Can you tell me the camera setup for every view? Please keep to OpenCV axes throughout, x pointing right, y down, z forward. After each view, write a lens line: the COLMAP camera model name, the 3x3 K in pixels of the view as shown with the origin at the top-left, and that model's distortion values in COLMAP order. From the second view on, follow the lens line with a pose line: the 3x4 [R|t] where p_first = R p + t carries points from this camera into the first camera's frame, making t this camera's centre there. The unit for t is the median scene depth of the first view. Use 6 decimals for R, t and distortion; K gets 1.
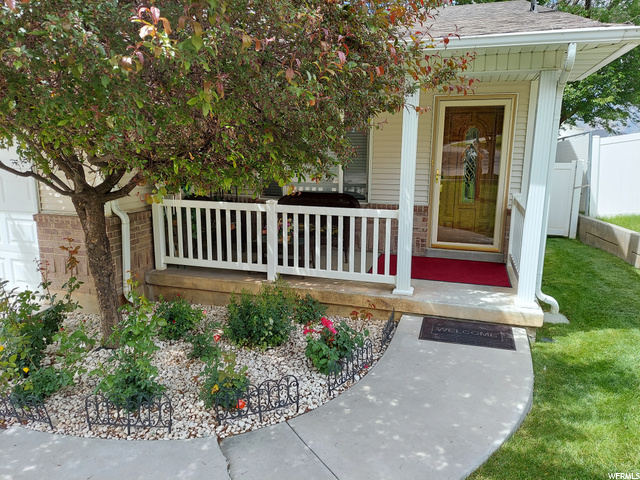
lens RADIAL K [[461.1, 0, 320.0], [0, 461.1, 240.0], [0, 0, 1]] dist [0.097176, -0.103918]
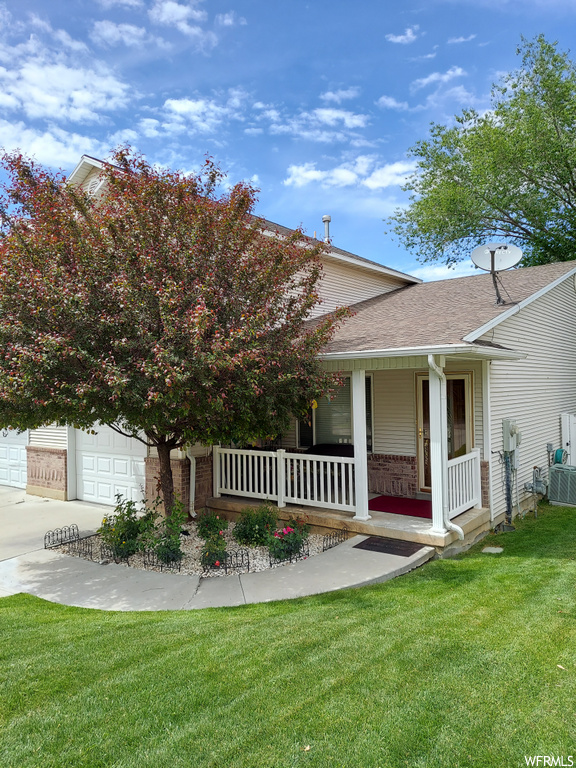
lens RADIAL K [[553.3, 0, 288.0], [0, 553.3, 384.0], [0, 0, 1]] dist [0.097176, -0.103918]
pose [[0.935990, -0.028201, -0.350895, 0.580067], [-0.043829, 0.979695, -0.195647, 0.056305], [0.349287, 0.198503, 0.915749, -0.684944]]
